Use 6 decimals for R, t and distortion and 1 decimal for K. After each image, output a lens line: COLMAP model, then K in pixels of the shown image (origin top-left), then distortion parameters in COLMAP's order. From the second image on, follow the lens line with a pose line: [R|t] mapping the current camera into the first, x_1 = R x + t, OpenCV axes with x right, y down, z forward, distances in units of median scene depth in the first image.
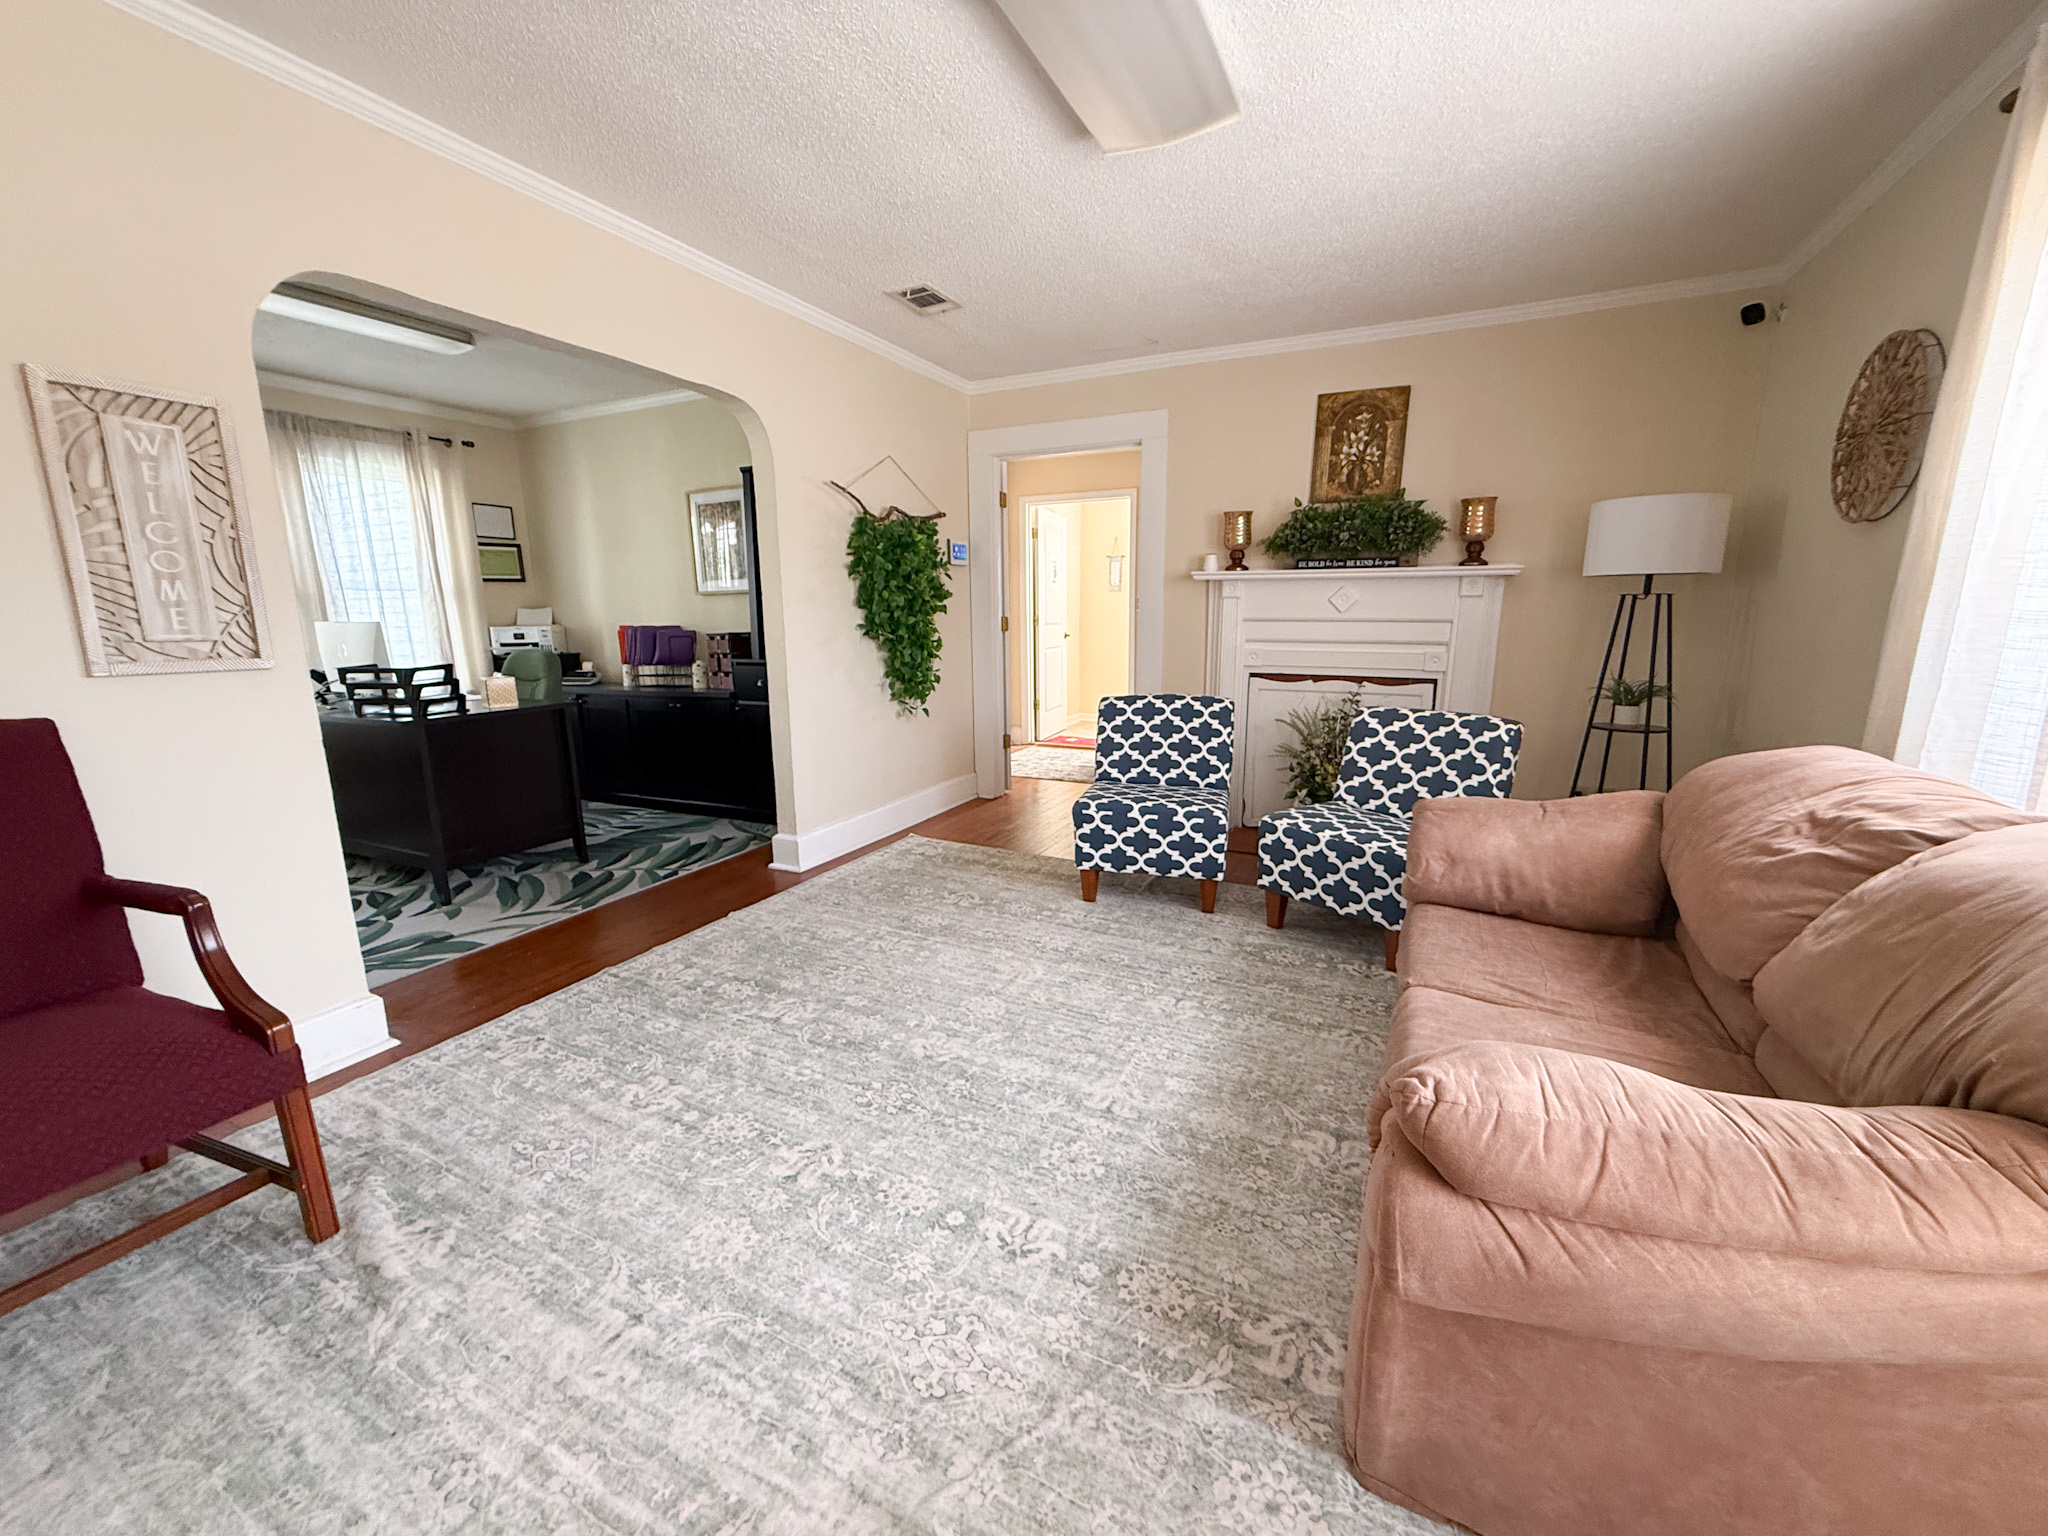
lens RADIAL K [[819.8, 0, 1025.1], [0, 819.8, 776.9], [0, 0, 1]] dist [0.001816, 0.000415]
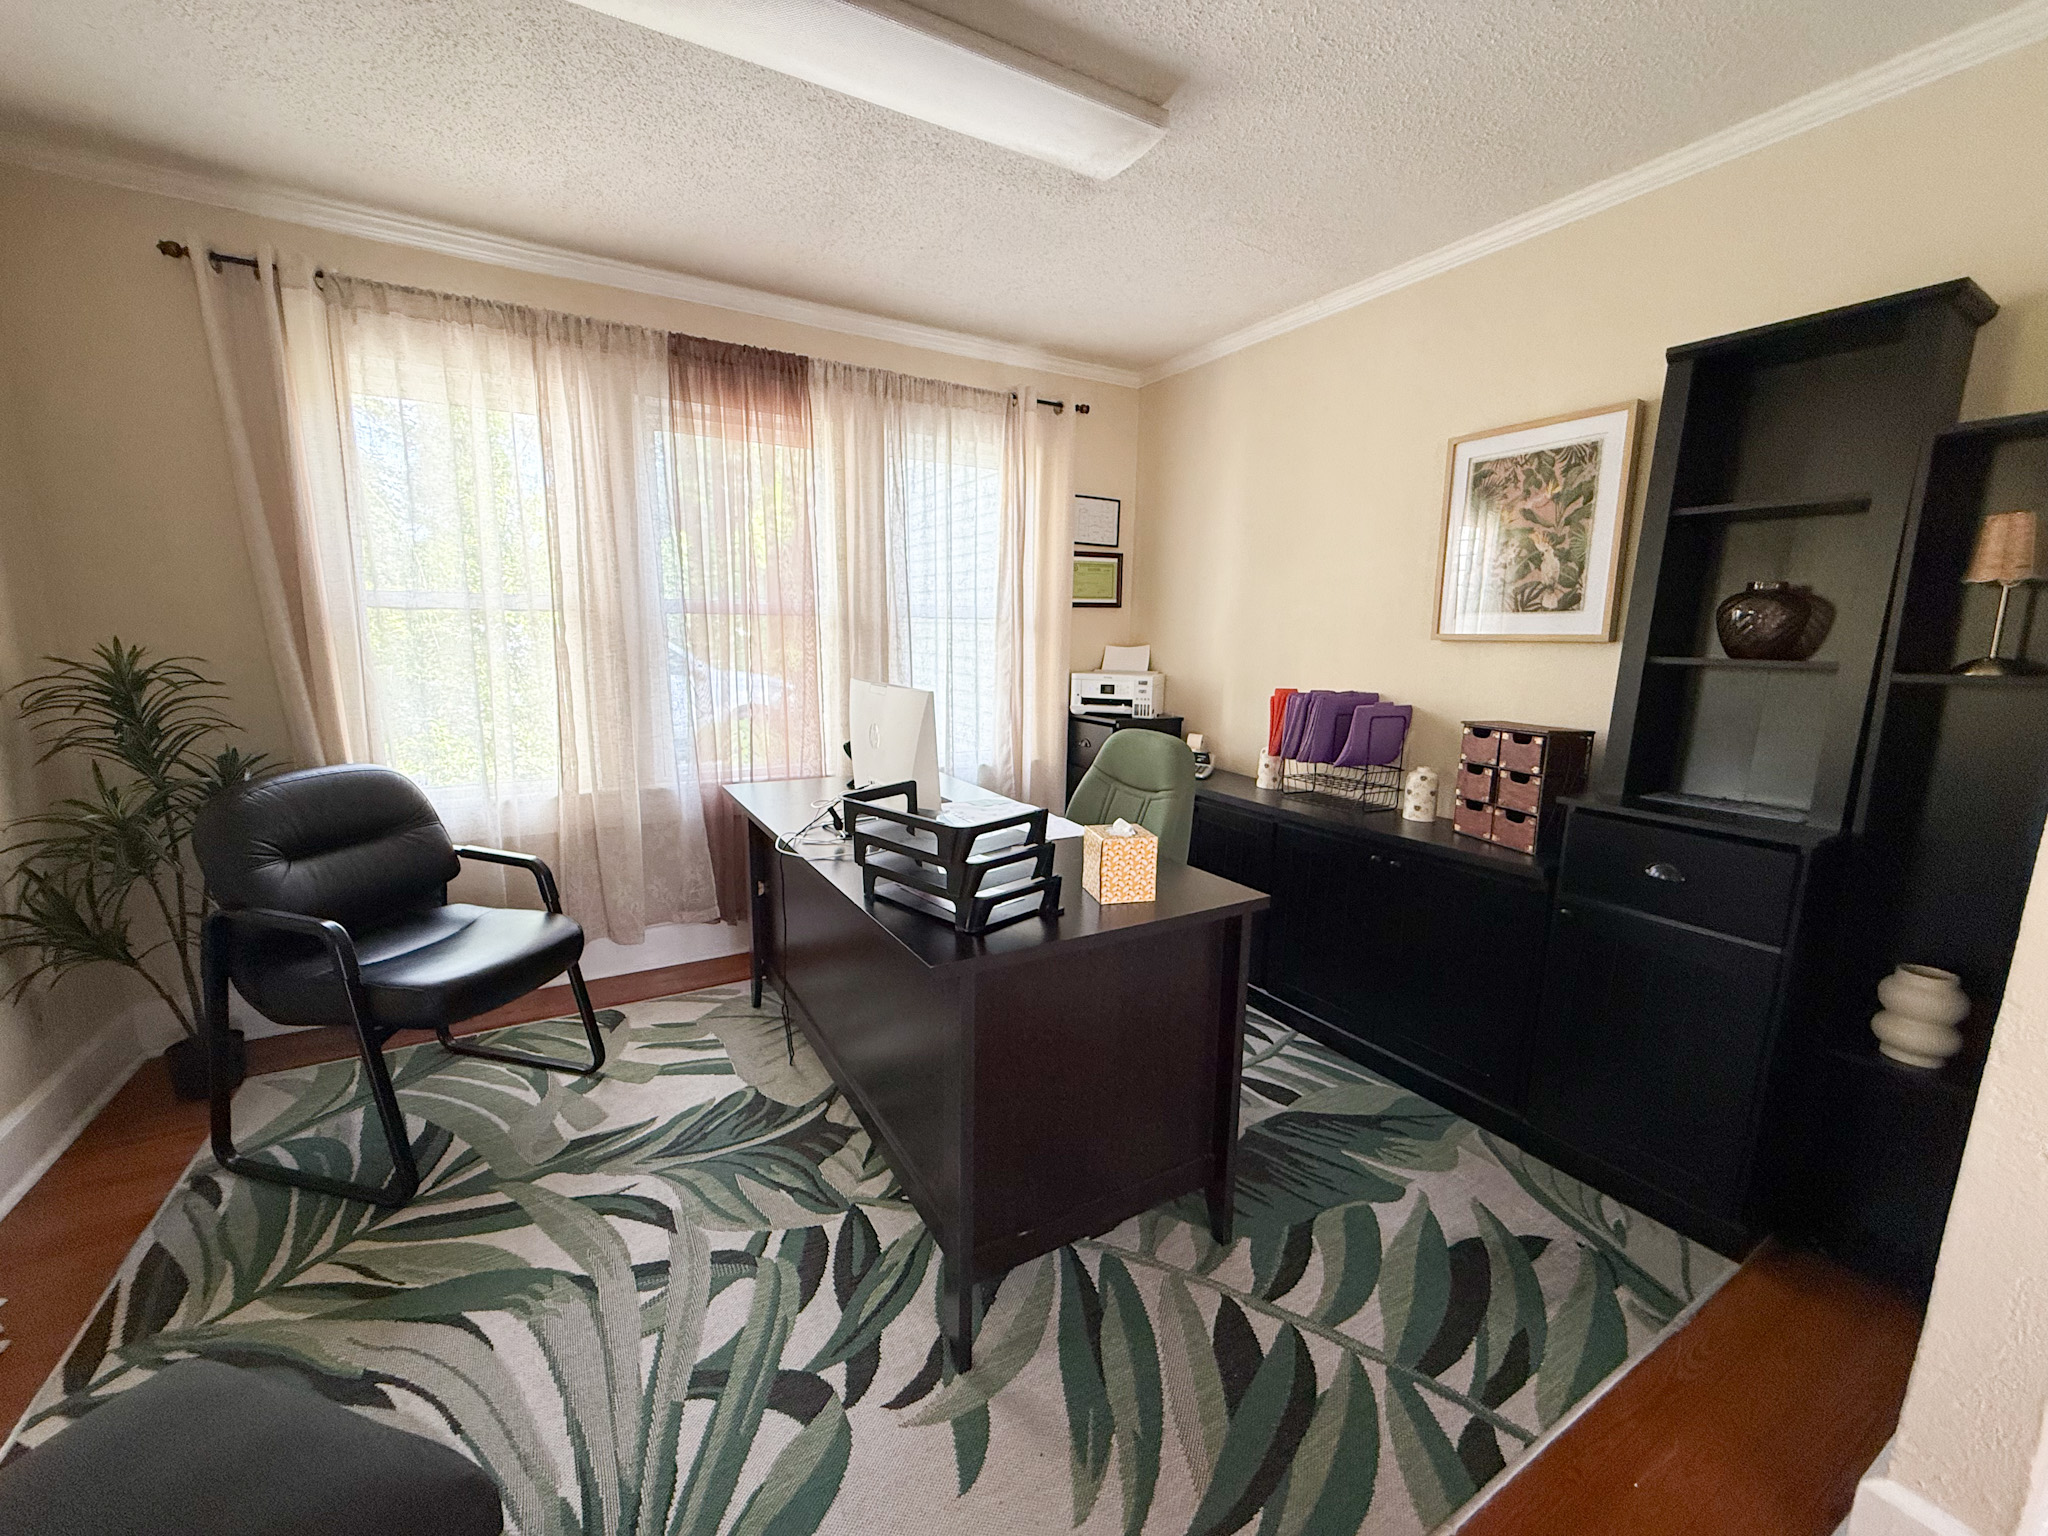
lens RADIAL K [[819.8, 0, 1020.8], [0, 819.8, 764.9], [0, 0, 1]] dist [0.001816, 0.000415]
pose [[0.834700, 0.115999, -0.538349, -0.351828], [-0.134686, 0.990877, 0.004679, -0.118192], [0.533980, 0.068602, 0.842709, 0.459489]]
